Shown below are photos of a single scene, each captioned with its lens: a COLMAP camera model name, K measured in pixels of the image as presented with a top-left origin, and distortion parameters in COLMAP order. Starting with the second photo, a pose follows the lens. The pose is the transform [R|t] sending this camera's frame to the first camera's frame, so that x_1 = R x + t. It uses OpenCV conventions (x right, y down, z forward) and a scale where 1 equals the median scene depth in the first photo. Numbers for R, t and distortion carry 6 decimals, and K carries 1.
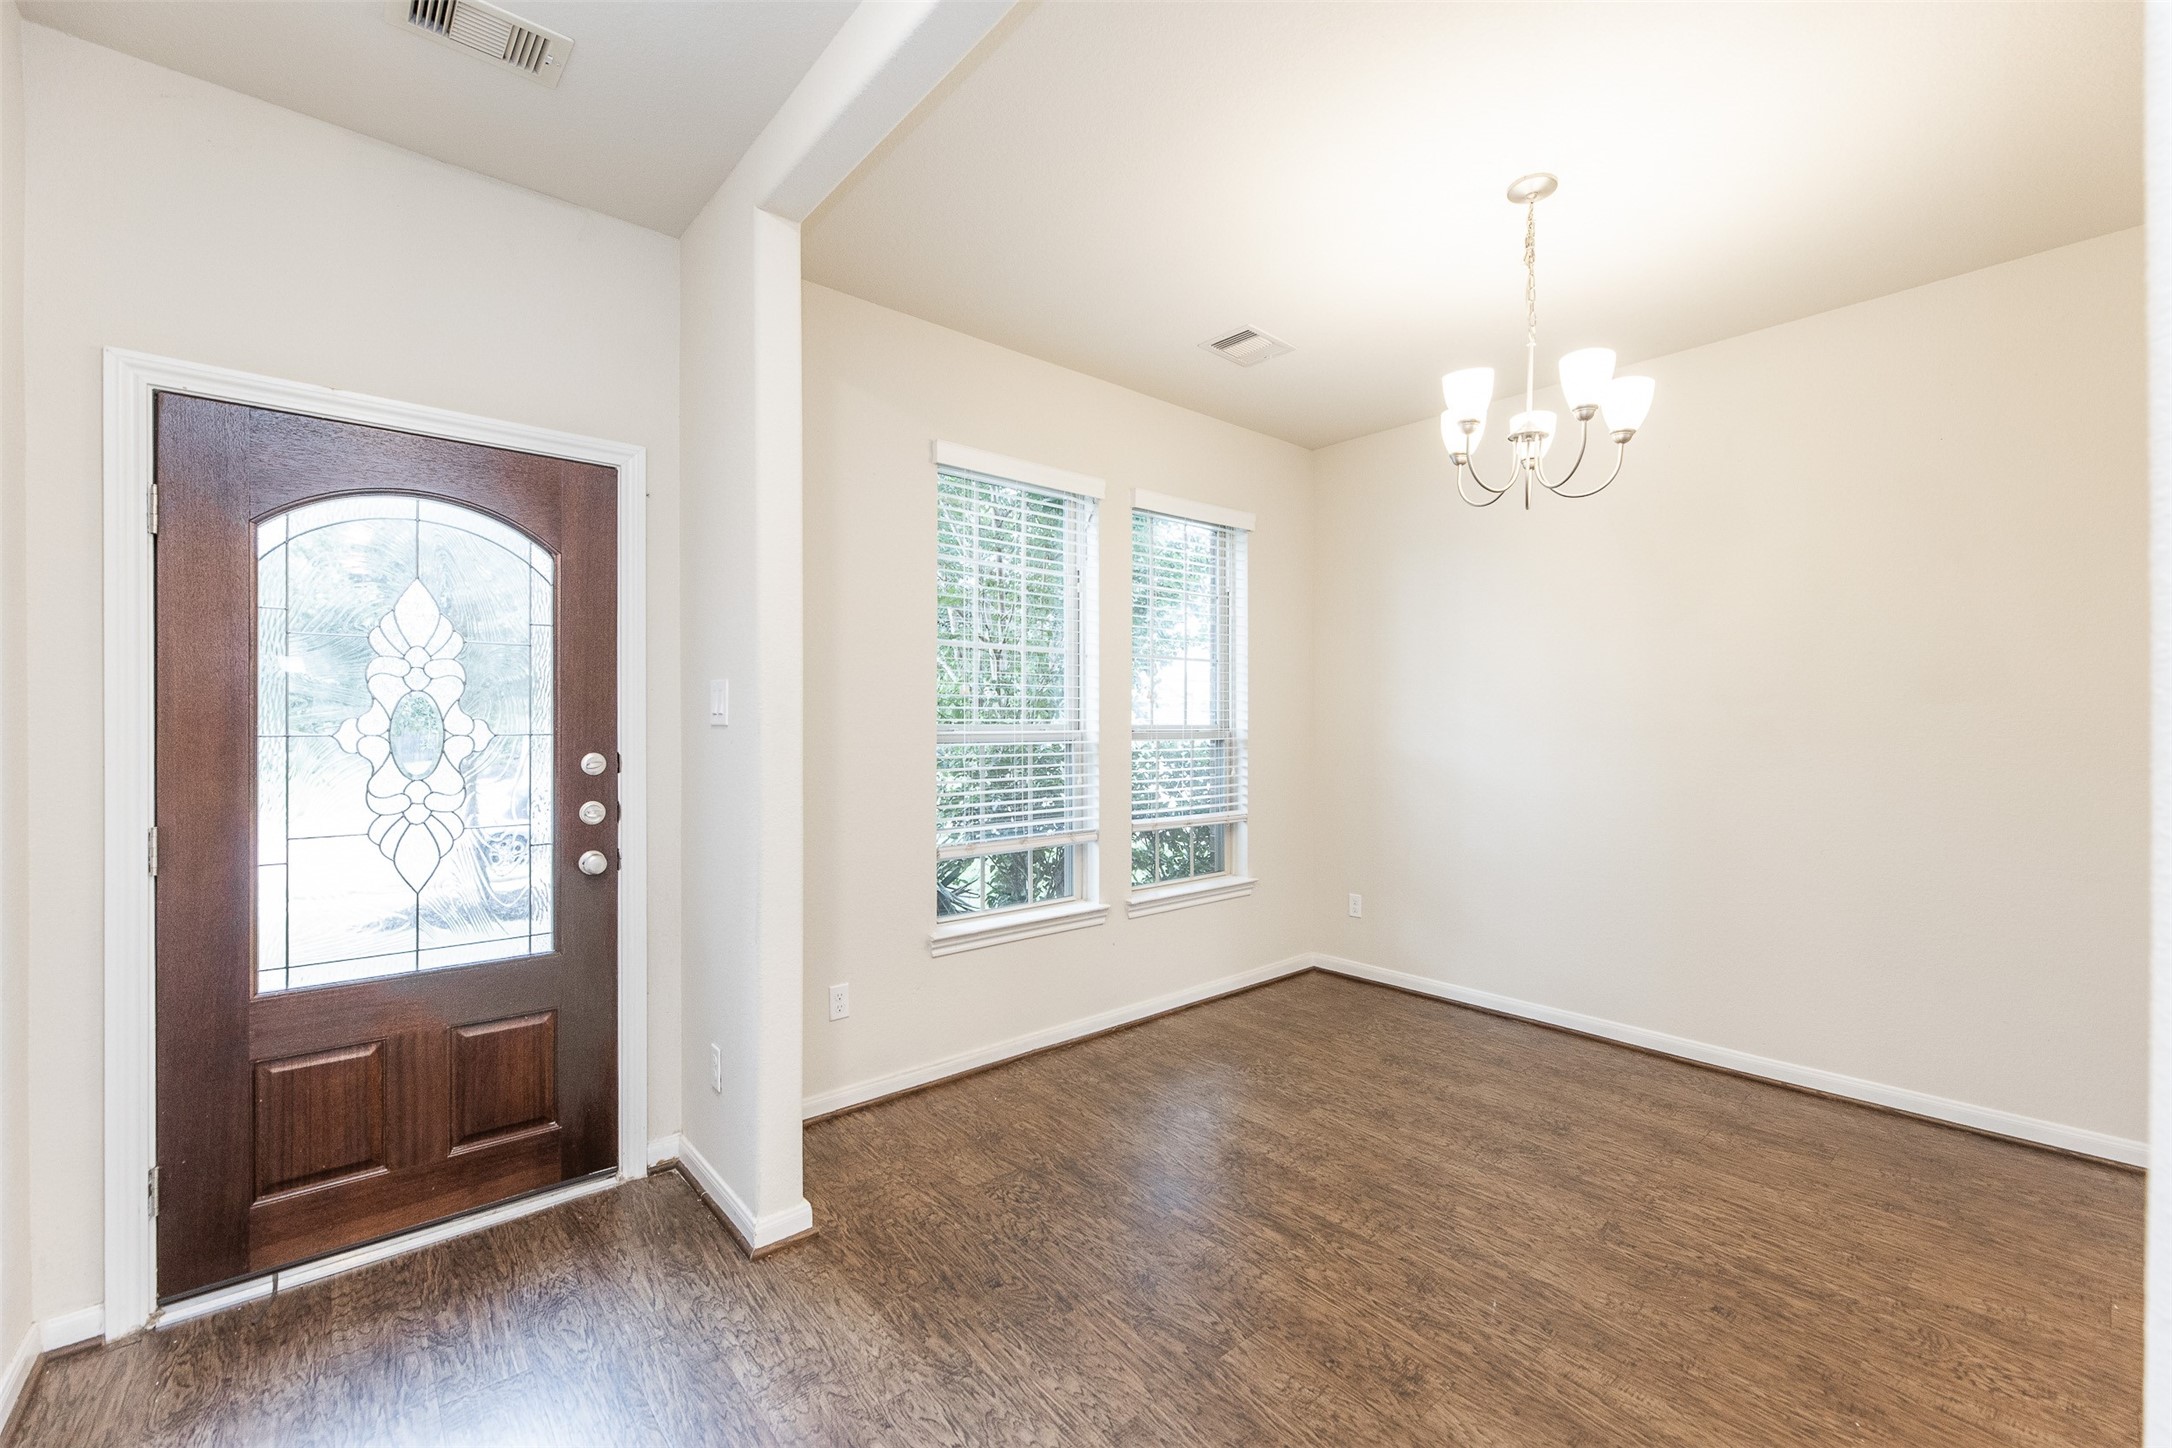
lens RADIAL K [[874.7, 0, 1086.6], [0, 874.7, 733.4], [0, 0, 1]] dist [-0.004376, 0.000601]
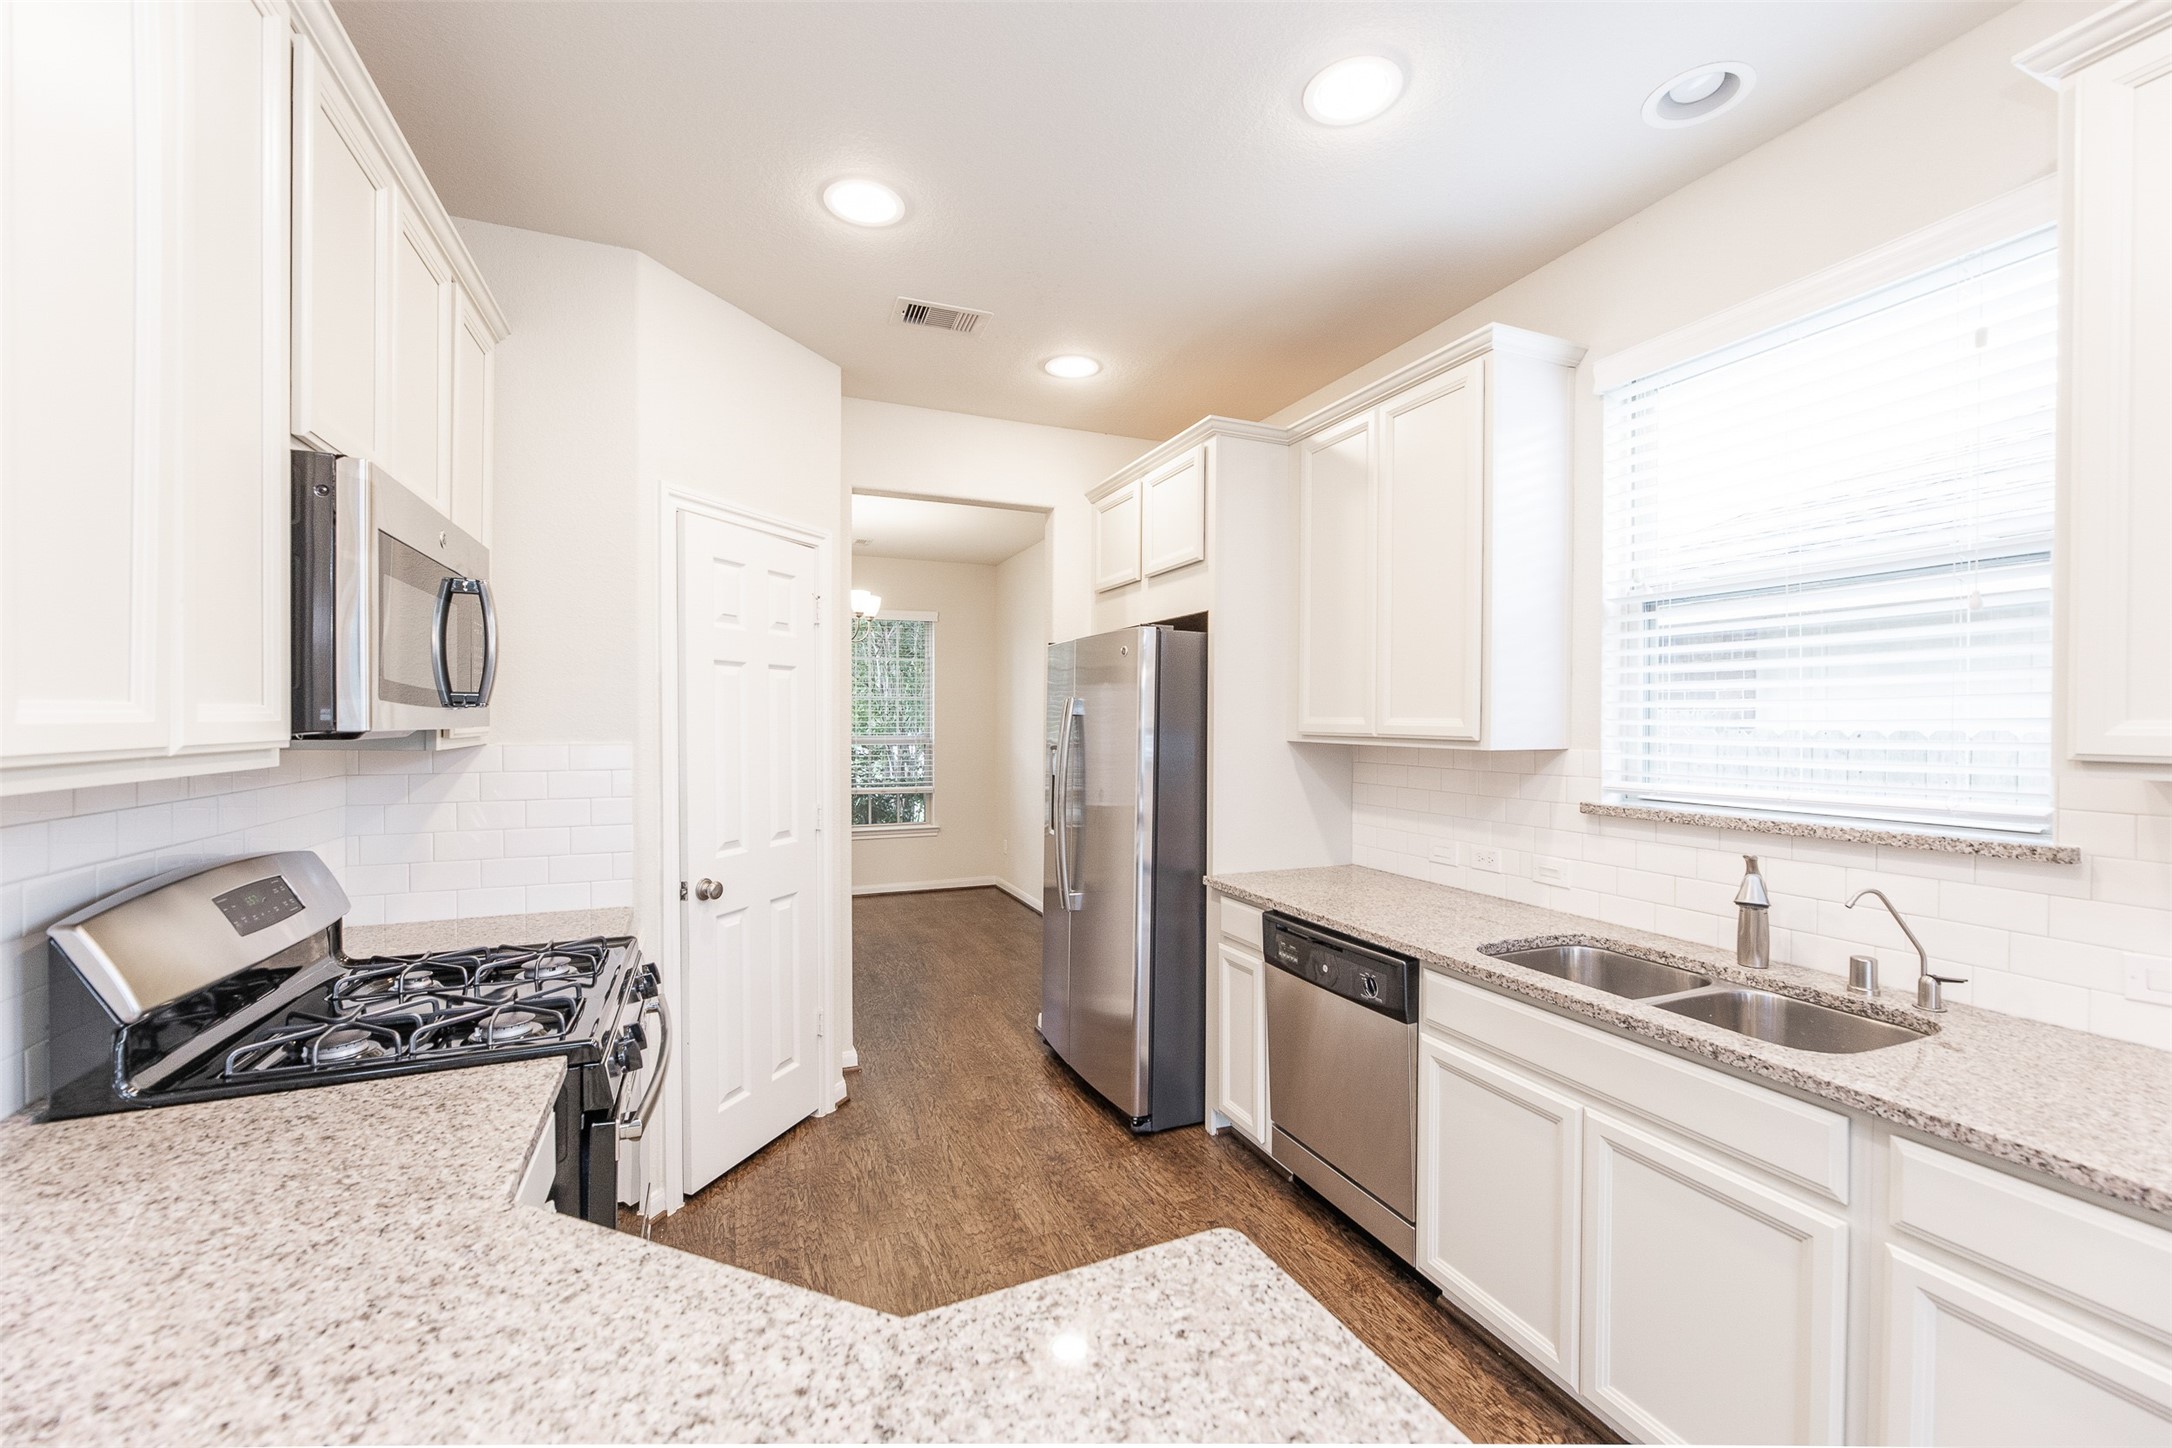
lens RADIAL K [[874.7, 0, 1100.9], [0, 874.7, 727.4], [0, 0, 1]] dist [-0.004376, 0.000601]
pose [[0.954083, 0.004314, -0.299512, 1.555264], [-0.004377, 0.999990, 0.000460, -0.039184], [0.299511, 0.000872, 0.954092, -0.795331]]
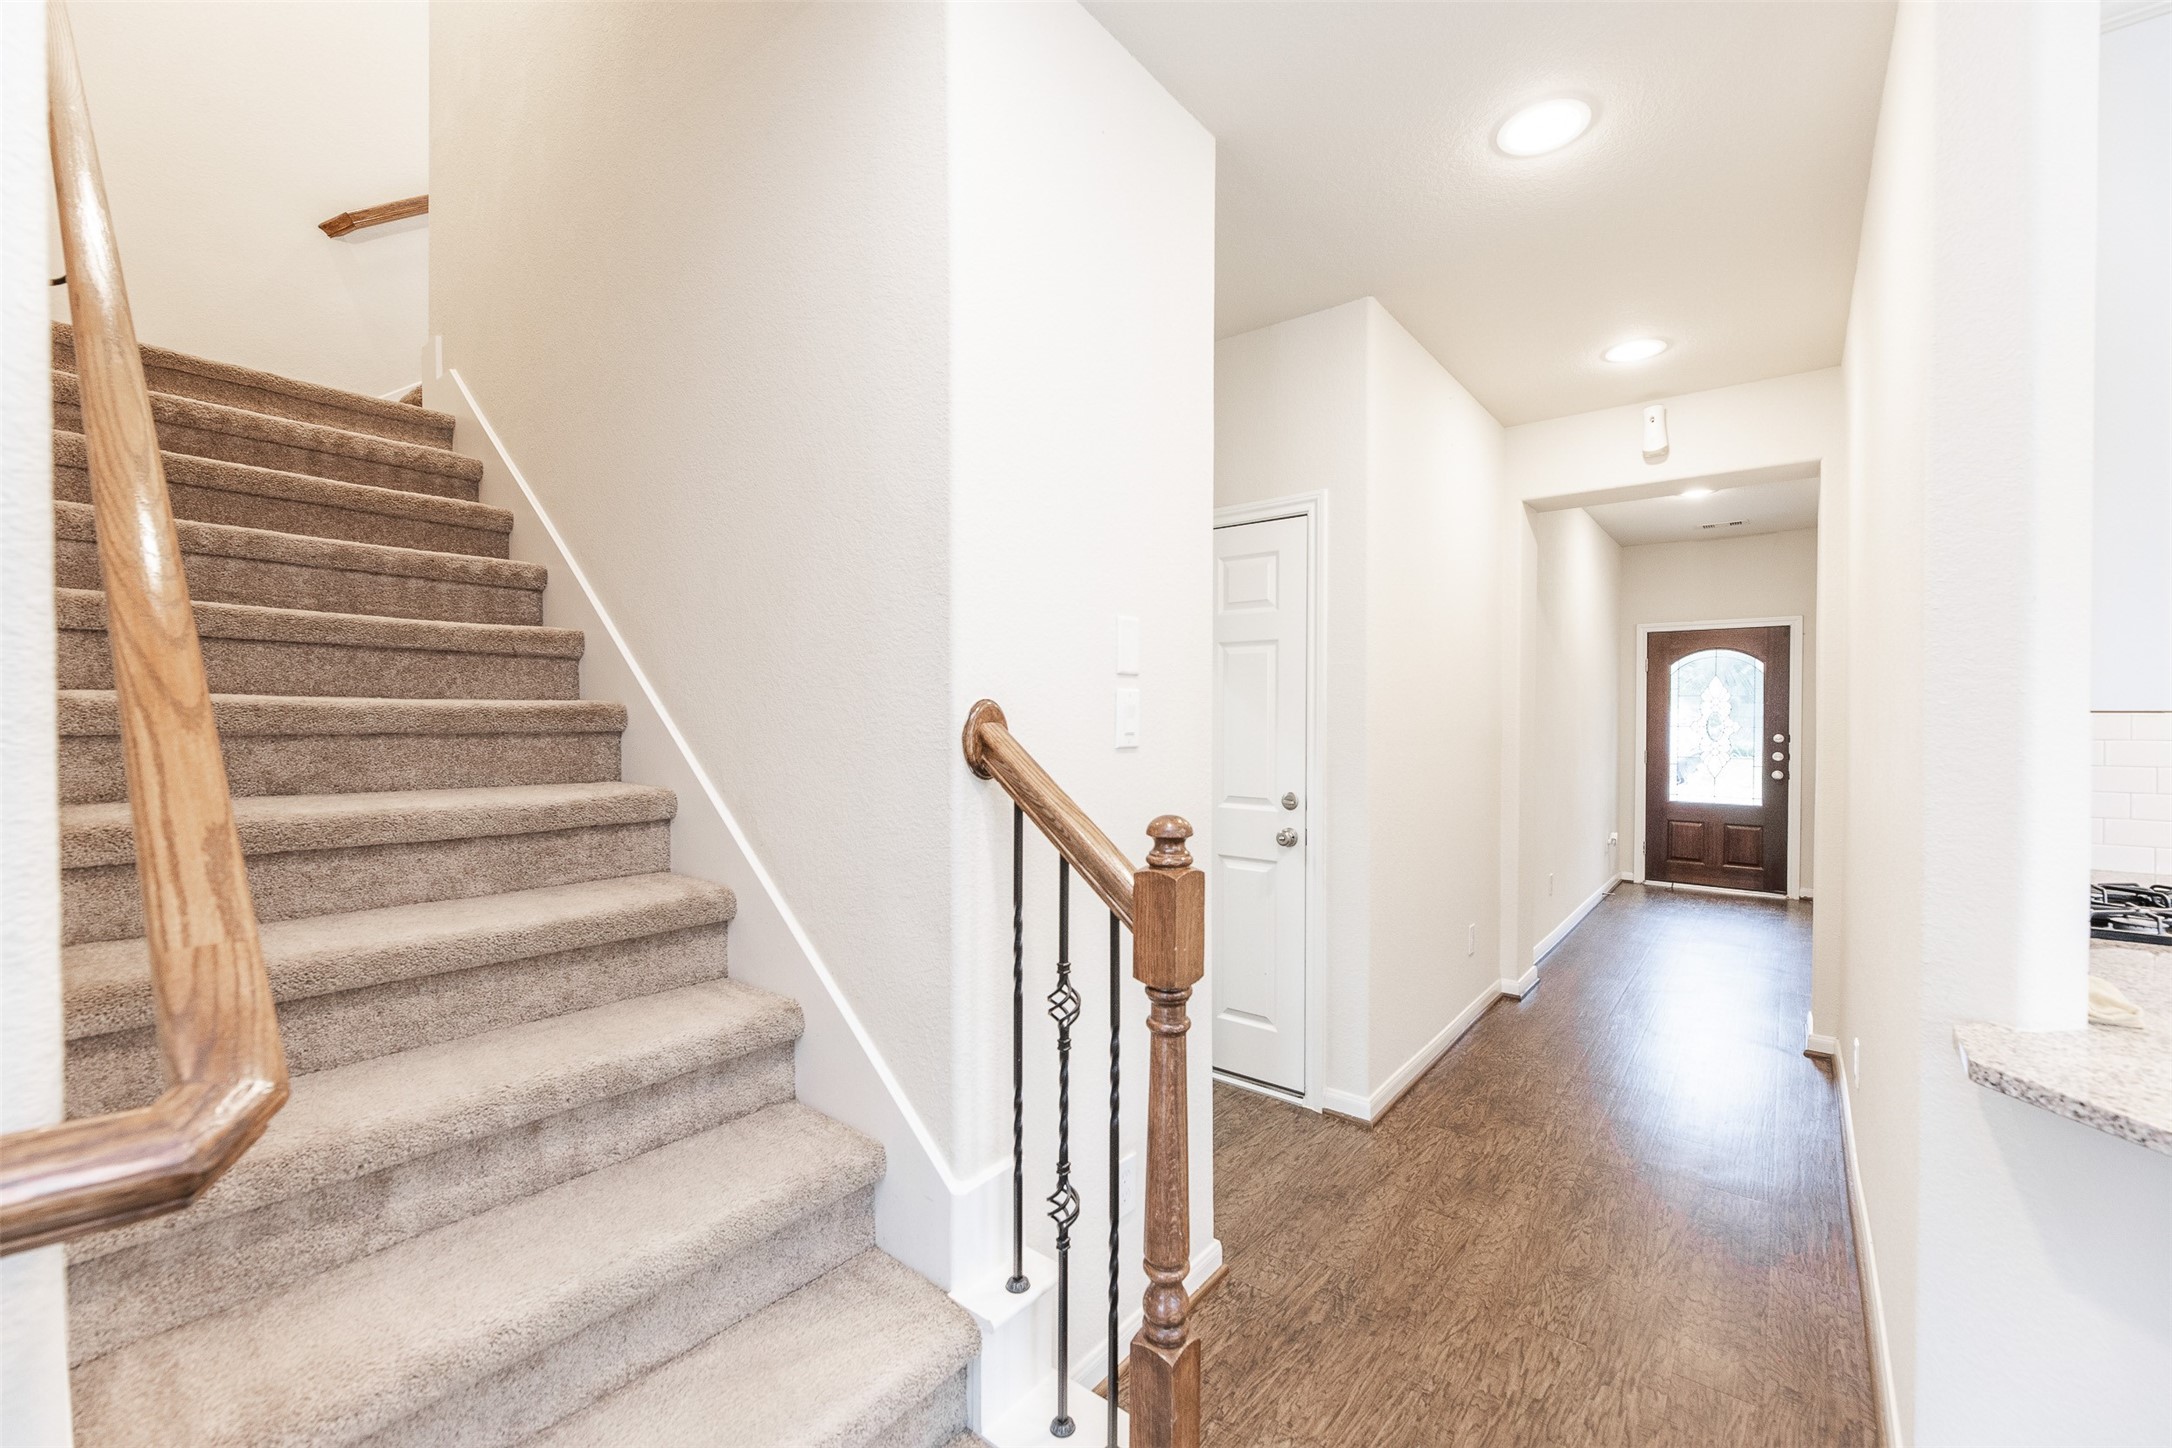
lens RADIAL K [[874.7, 0, 1104.9], [0, 874.7, 719.6], [0, 0, 1]] dist [-0.004376, 0.000601]
pose [[0.192183, 0.006231, -0.981339, 1.485991], [-0.013361, 0.999904, 0.003732, -0.004610], [0.981268, 0.012394, 0.192248, -1.378404]]
